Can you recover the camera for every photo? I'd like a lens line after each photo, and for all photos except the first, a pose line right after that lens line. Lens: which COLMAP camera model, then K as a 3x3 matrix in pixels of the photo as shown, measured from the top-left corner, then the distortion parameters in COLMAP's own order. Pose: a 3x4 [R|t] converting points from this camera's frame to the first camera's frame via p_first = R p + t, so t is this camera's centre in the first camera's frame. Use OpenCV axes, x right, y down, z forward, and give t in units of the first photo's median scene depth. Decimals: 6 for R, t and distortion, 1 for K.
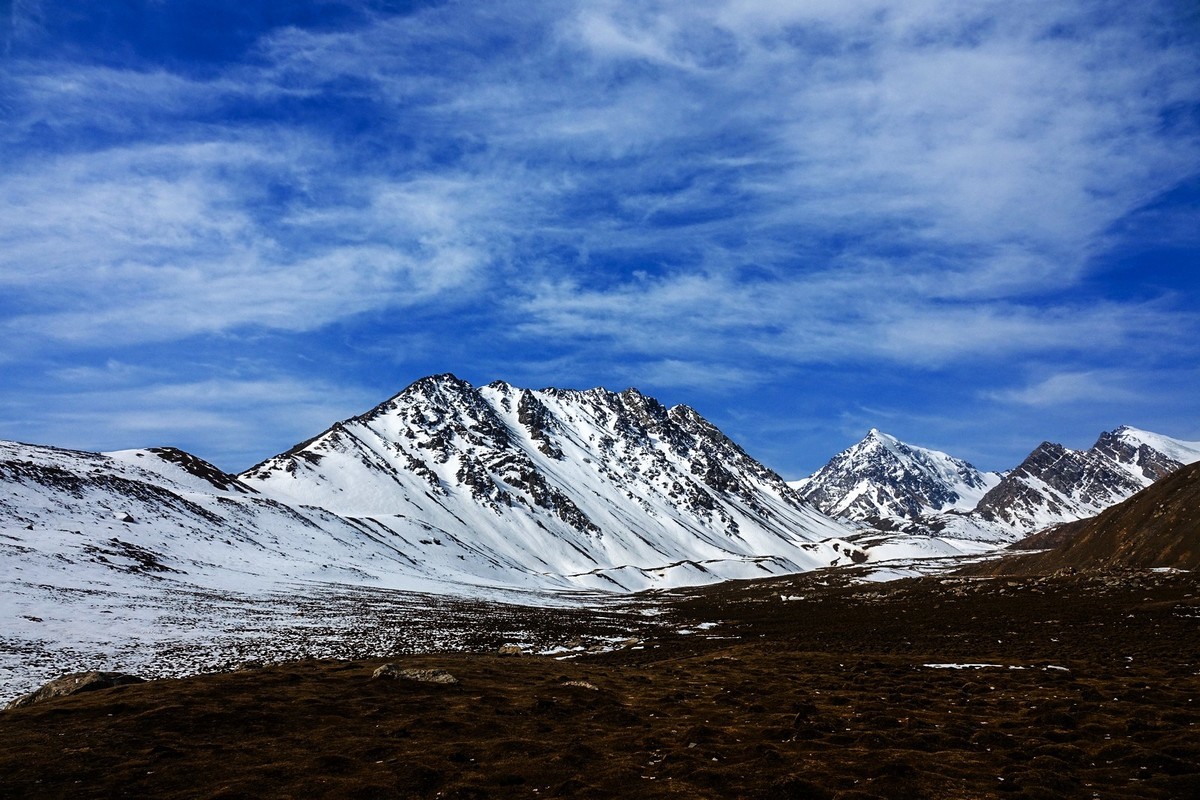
lens RADIAL K [[833.4, 0, 595.3], [0, 833.4, 394.8], [0, 0, 1]] dist [0.002648, 0.002336]
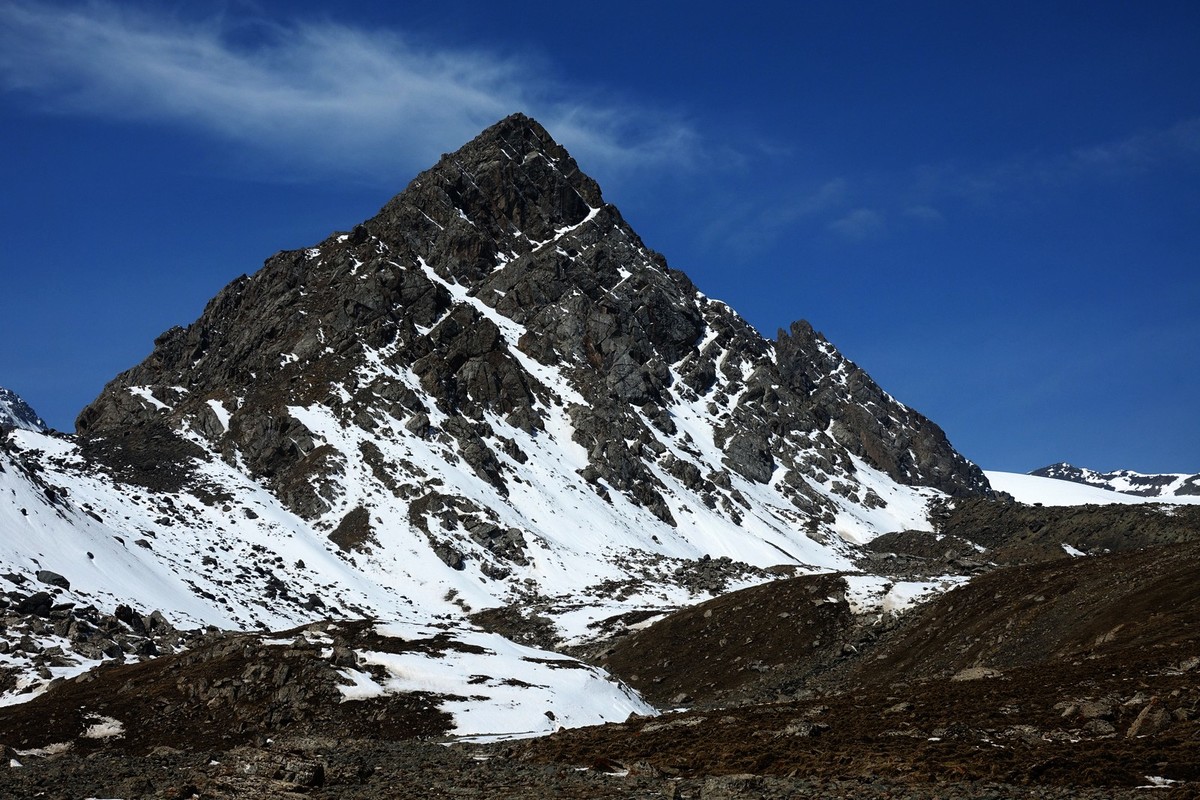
lens RADIAL K [[2179.2, 0, 605.5], [0, 2179.2, 369.8], [0, 0, 1]] dist [0.015452, 0.000000]
pose [[0.767630, 0.169016, 0.618205, 0.325227], [-0.173529, 0.983381, -0.053383, 0.133465], [-0.616953, -0.066298, 0.784202, 0.708780]]
